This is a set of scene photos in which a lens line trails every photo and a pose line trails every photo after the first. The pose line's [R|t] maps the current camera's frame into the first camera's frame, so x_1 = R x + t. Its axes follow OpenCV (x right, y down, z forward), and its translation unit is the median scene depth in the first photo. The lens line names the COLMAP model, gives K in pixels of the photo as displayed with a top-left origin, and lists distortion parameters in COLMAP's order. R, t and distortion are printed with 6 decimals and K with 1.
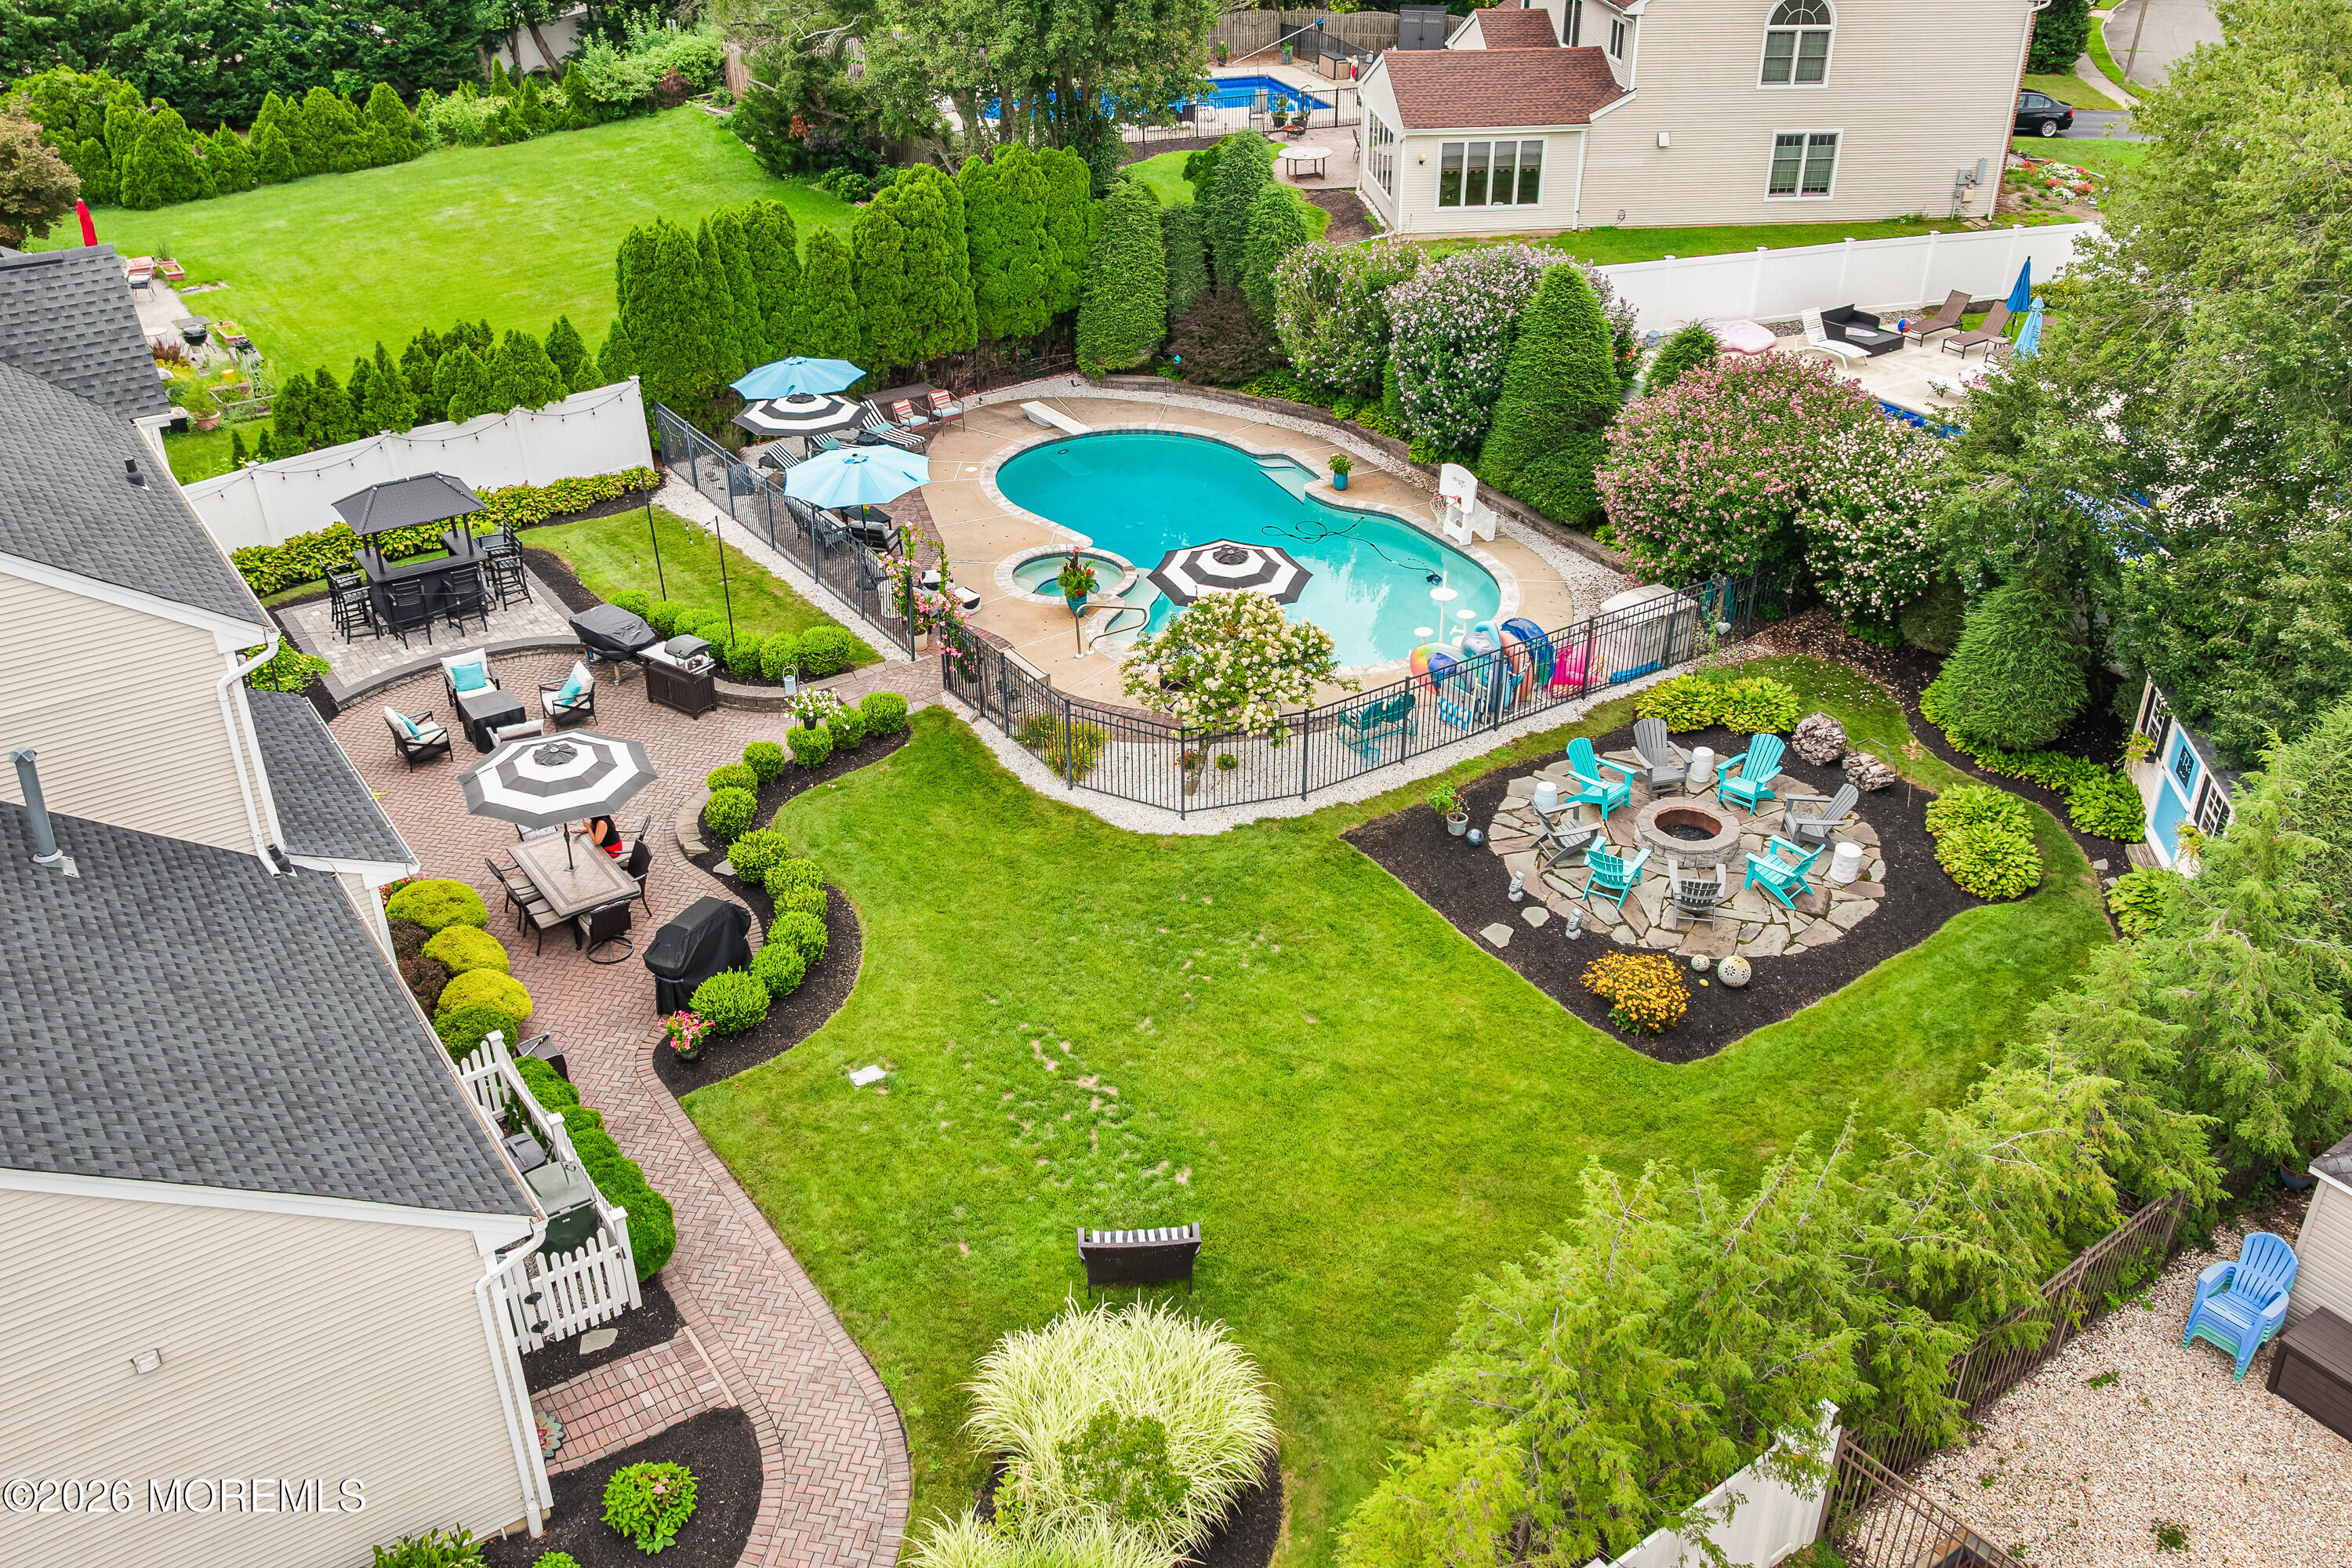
lens RADIAL K [[1971.2, 0, 1188.1], [0, 1971.2, 764.4], [0, 0, 1]] dist [-0.018722, -0.010606]
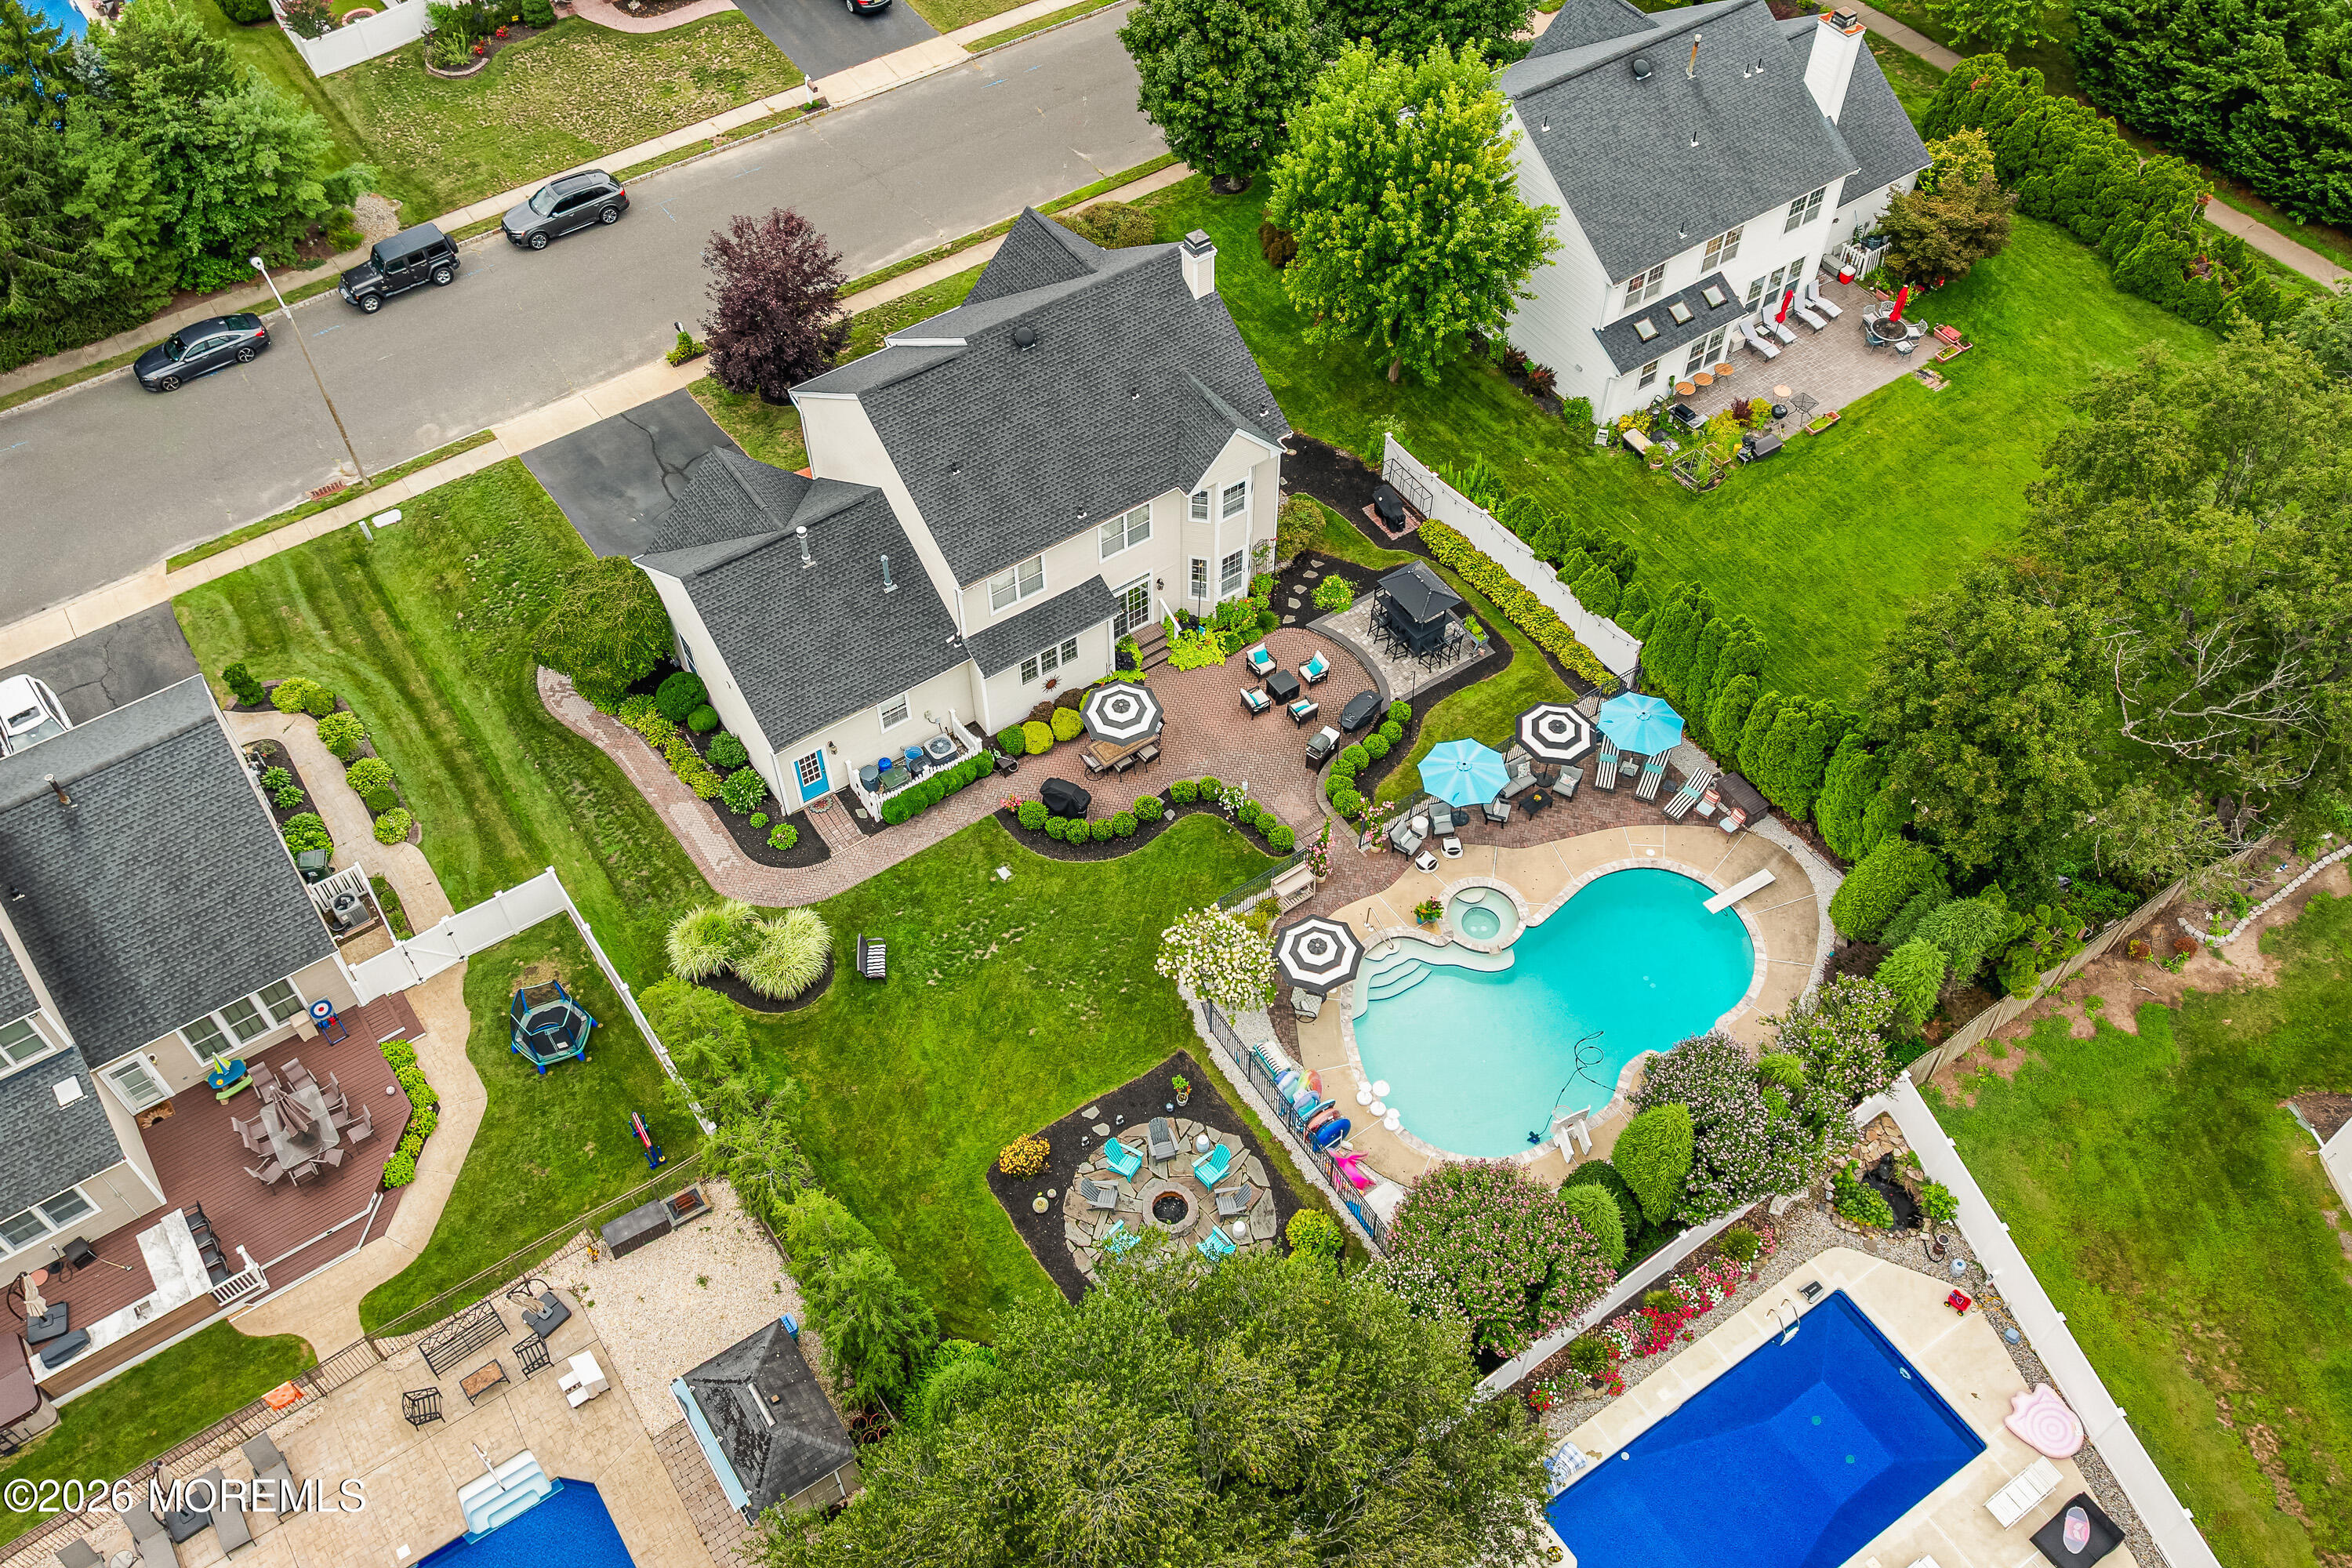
lens RADIAL K [[1971.2, 0, 1183.2], [0, 1971.2, 754.5], [0, 0, 1]] dist [-0.018722, -0.010606]
pose [[-0.004929, 0.771072, -0.636729, 1.010050], [-0.494746, 0.551465, 0.671649, -1.322618], [0.869024, 0.318329, 0.378766, 0.177788]]
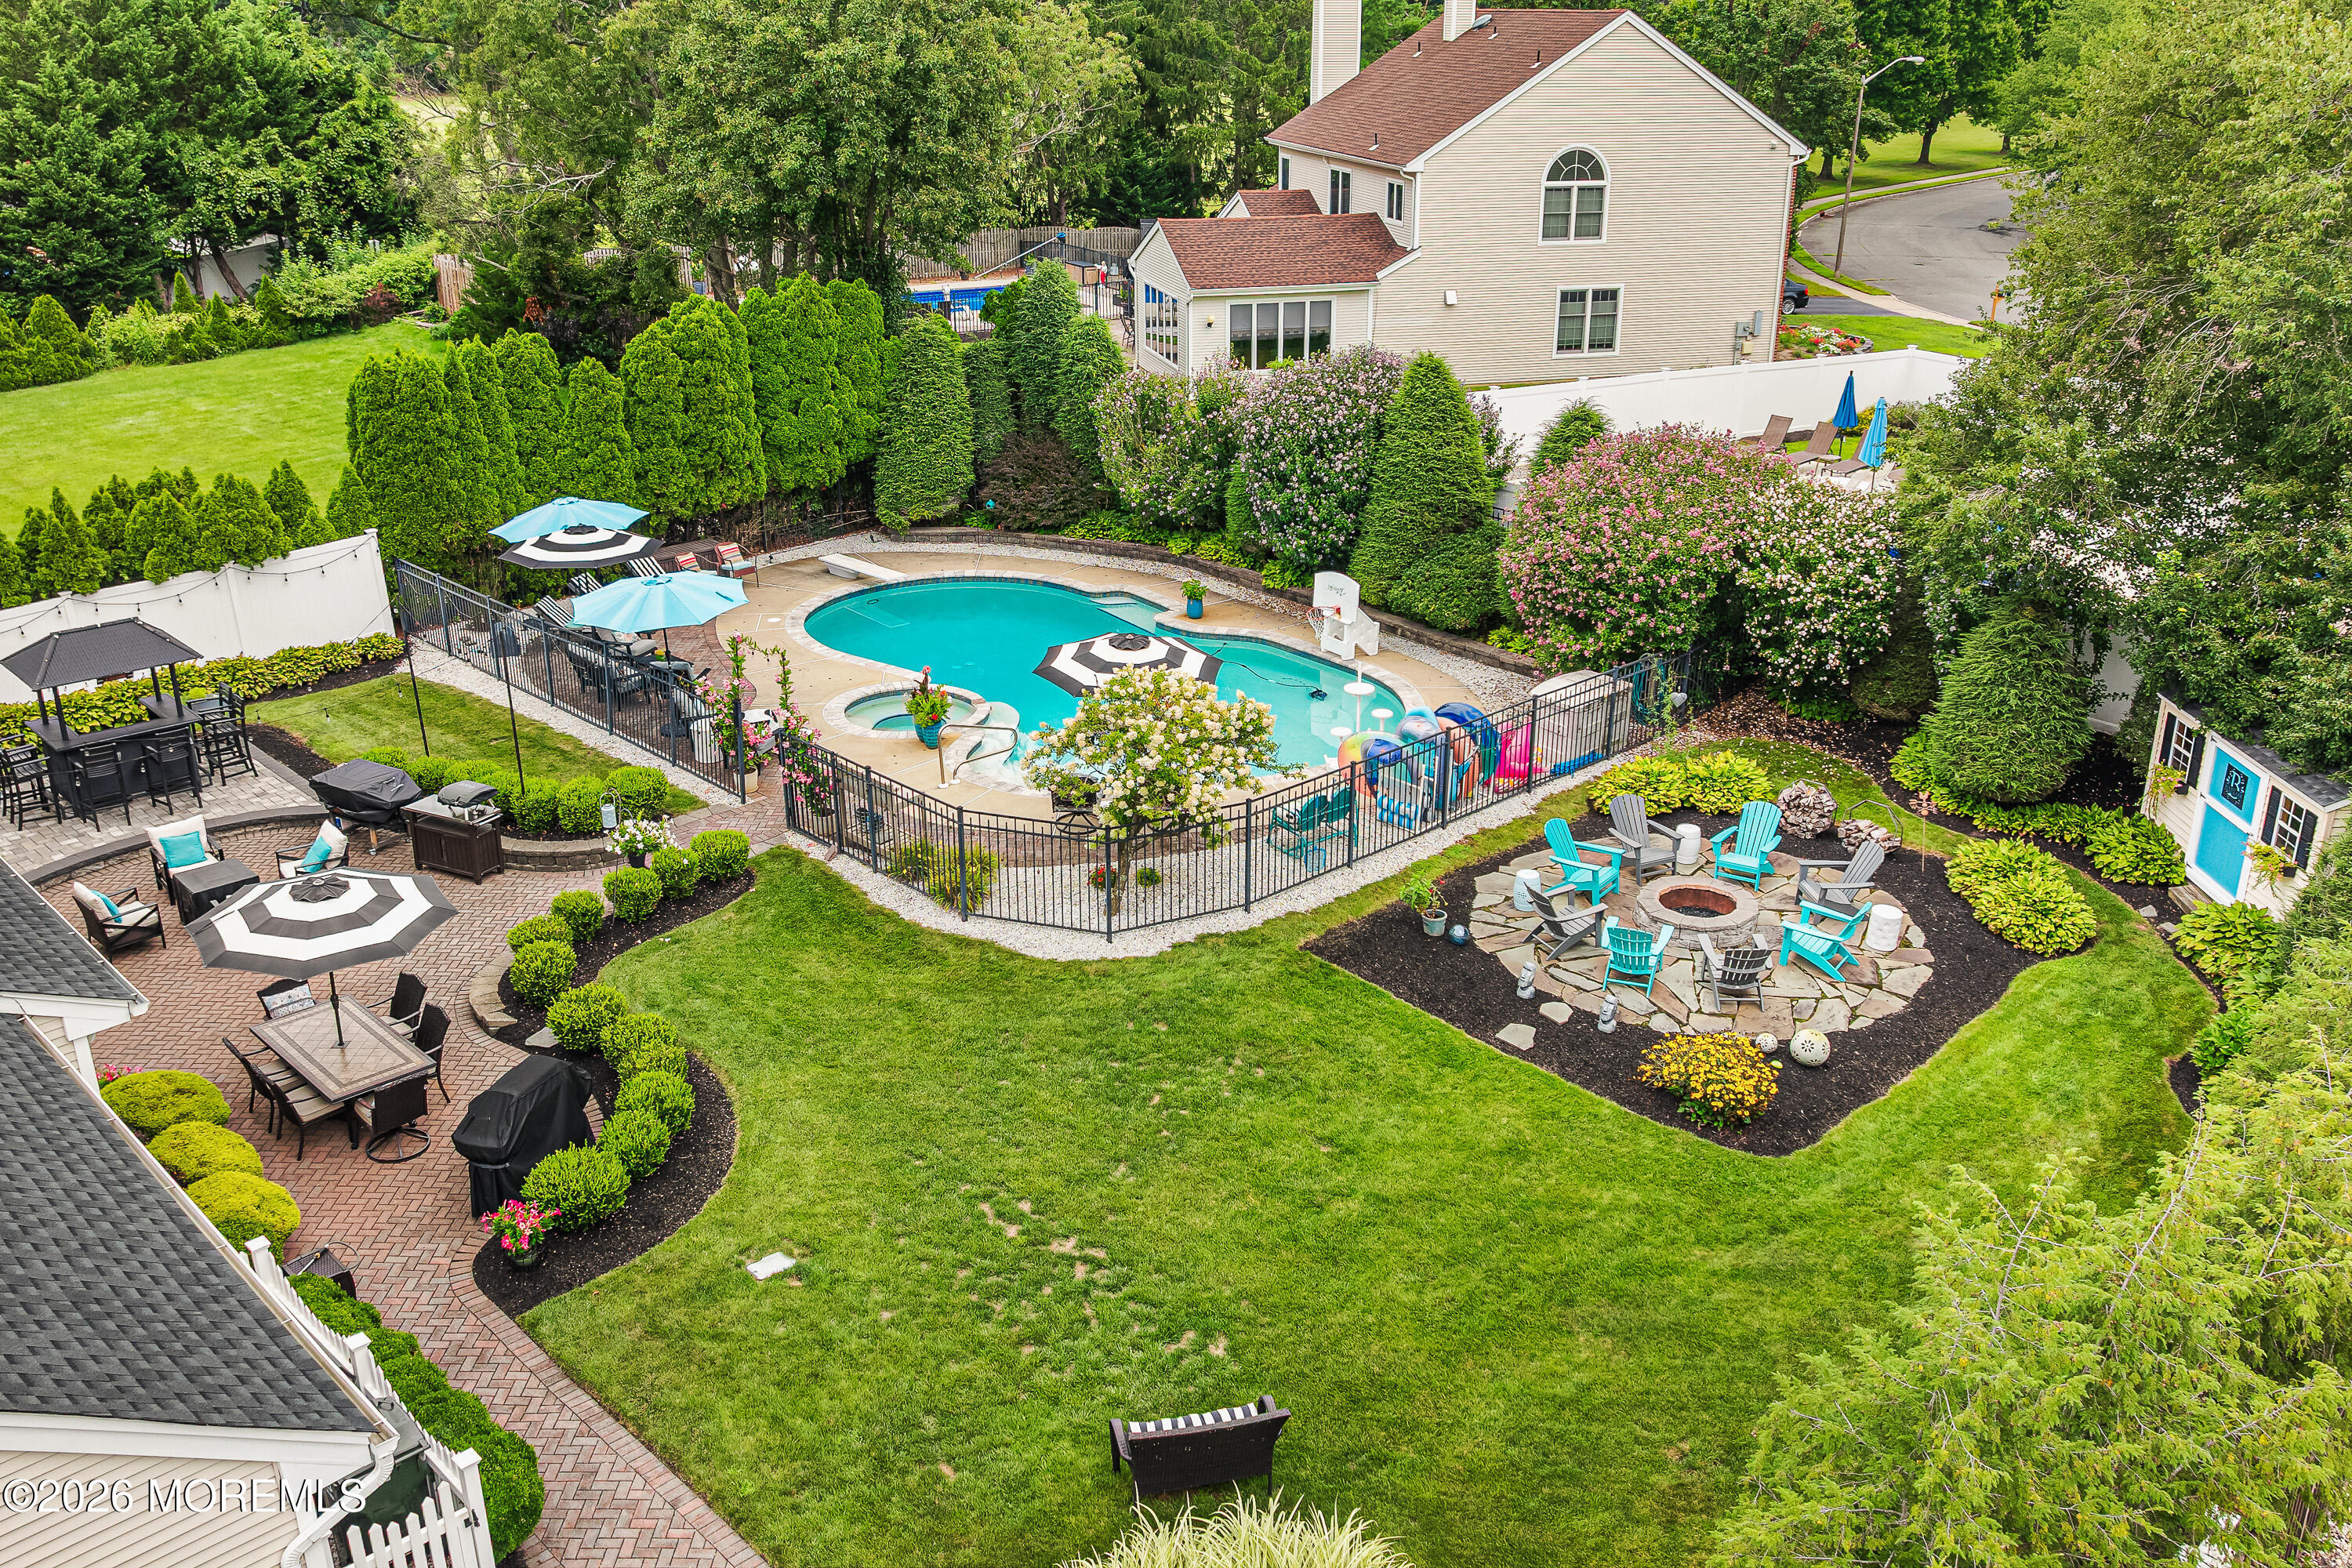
lens RADIAL K [[1971.2, 0, 1188.7], [0, 1971.2, 757.1], [0, 0, 1]] dist [-0.018722, -0.010606]
pose [[0.986861, -0.057681, 0.150924, -0.085188], [0.079742, 0.986291, -0.144467, 0.069345], [-0.140522, 0.154604, 0.977932, 0.167578]]
